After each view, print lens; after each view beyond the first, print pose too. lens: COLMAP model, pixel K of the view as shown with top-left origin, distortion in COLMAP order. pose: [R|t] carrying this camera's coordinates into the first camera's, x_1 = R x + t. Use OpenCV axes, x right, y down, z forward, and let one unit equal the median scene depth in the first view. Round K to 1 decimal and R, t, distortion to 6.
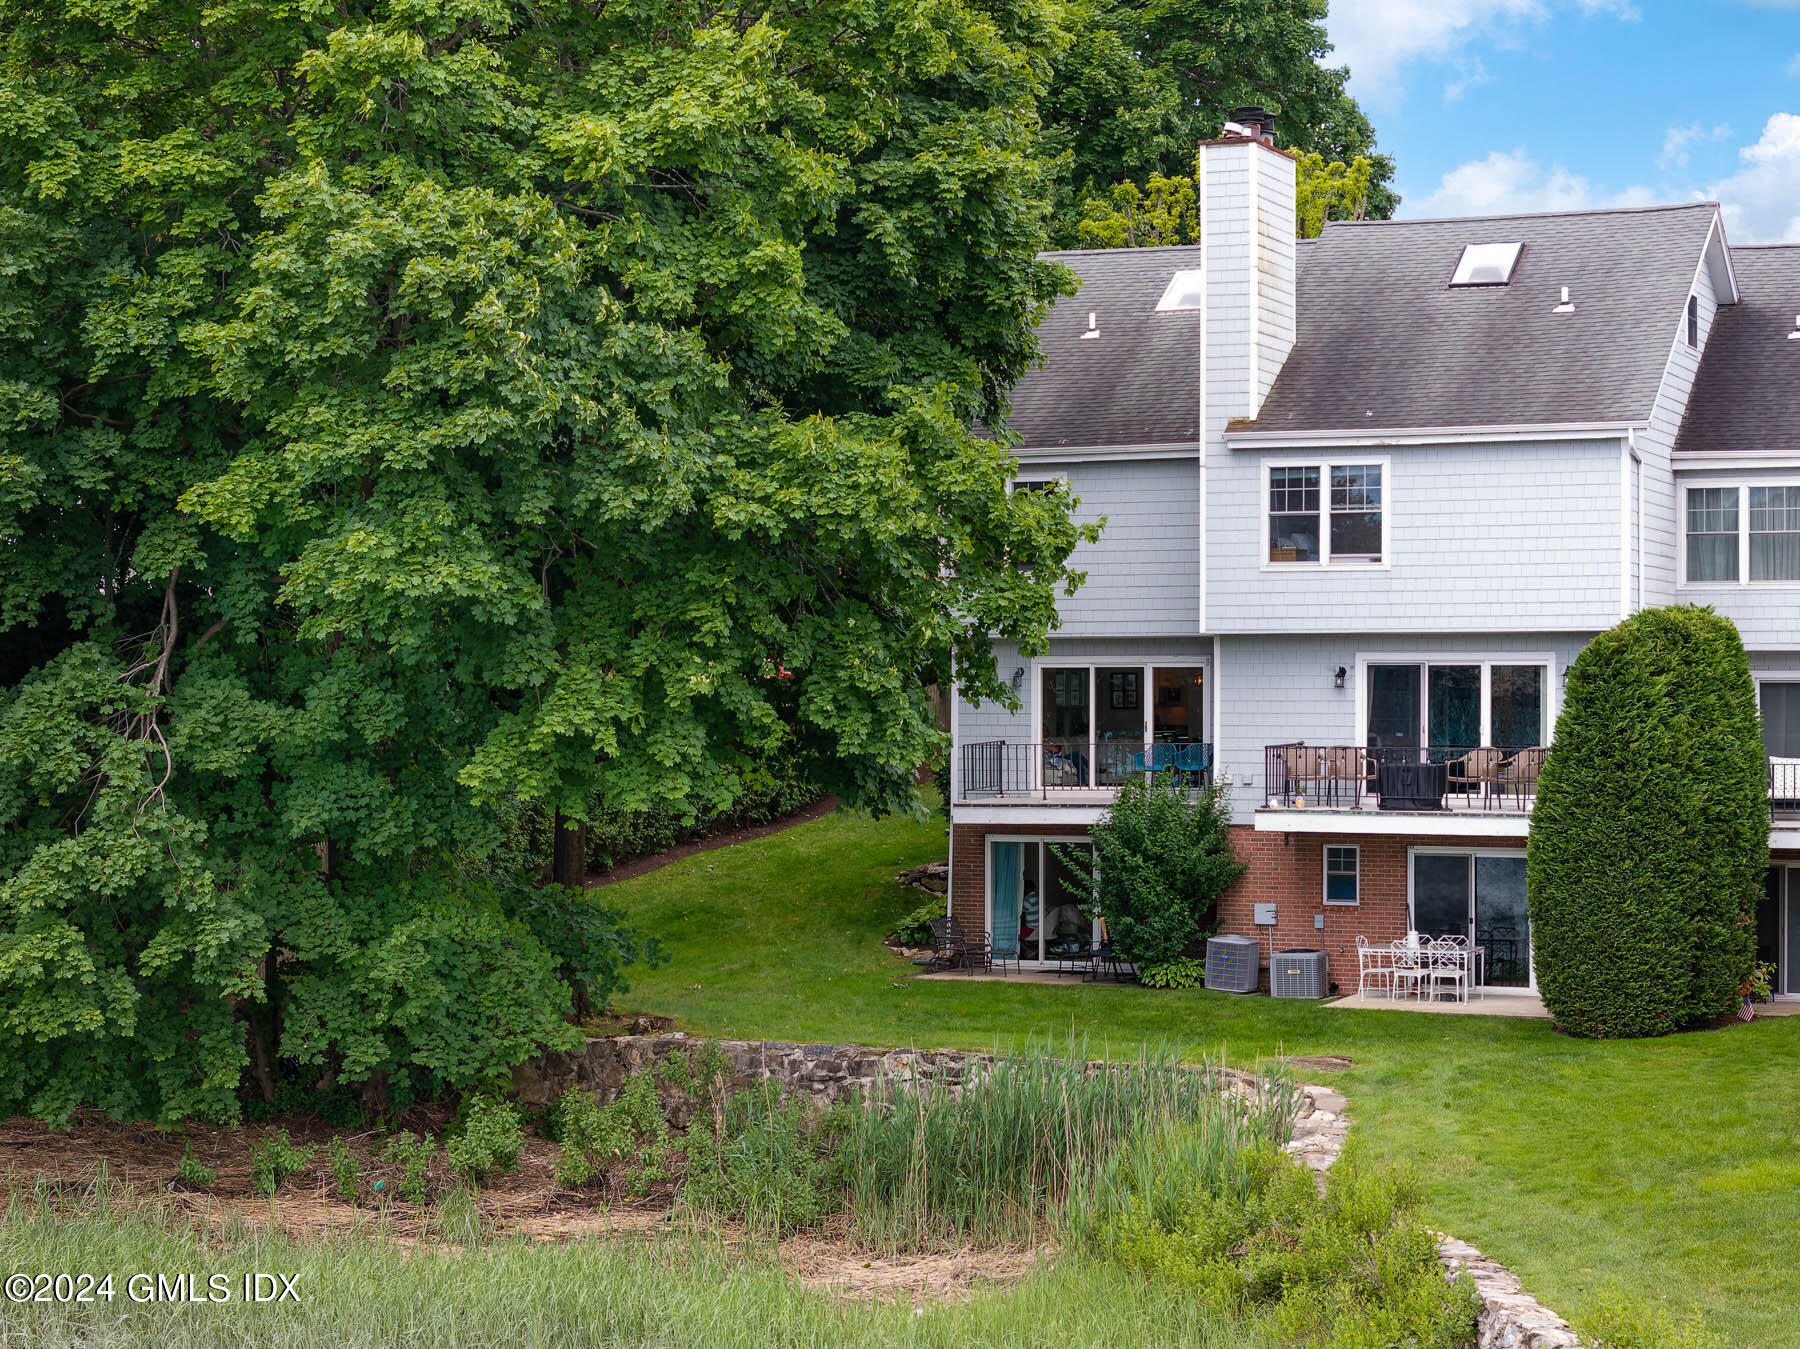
lens RADIAL K [[3677.1, 0, 900.0], [0, 3677.1, 674.5], [0, 0, 1]] dist [0.015535, 0.006584]
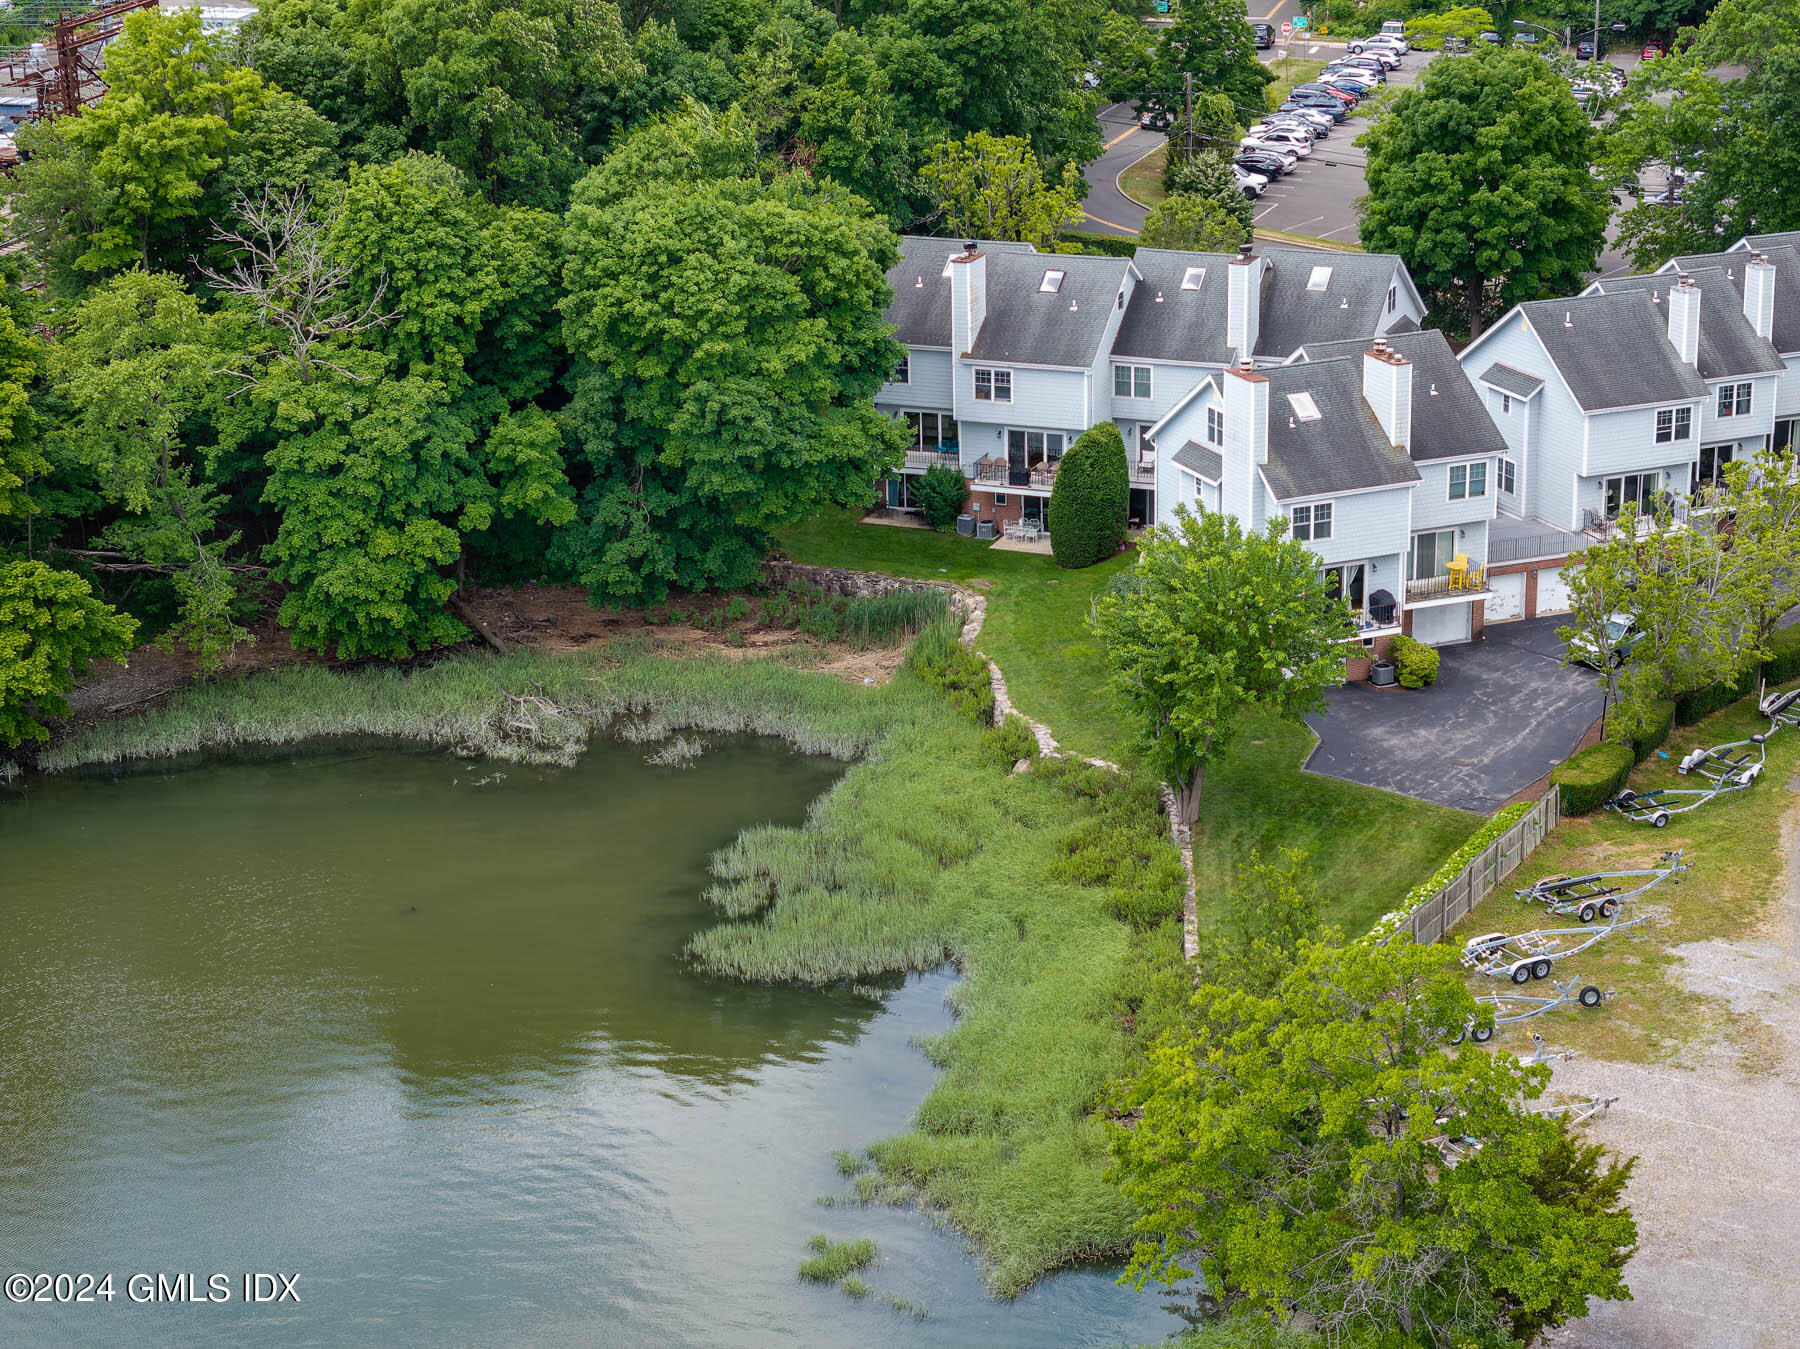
lens RADIAL K [[3677.1, 0, 900.0], [0, 3677.1, 674.5], [0, 0, 1]] dist [0.015535, 0.006584]
pose [[0.999283, -0.027735, 0.025757, -0.046782], [0.019104, 0.957032, 0.289351, -0.700927], [-0.032676, -0.288652, 0.956876, -1.993832]]
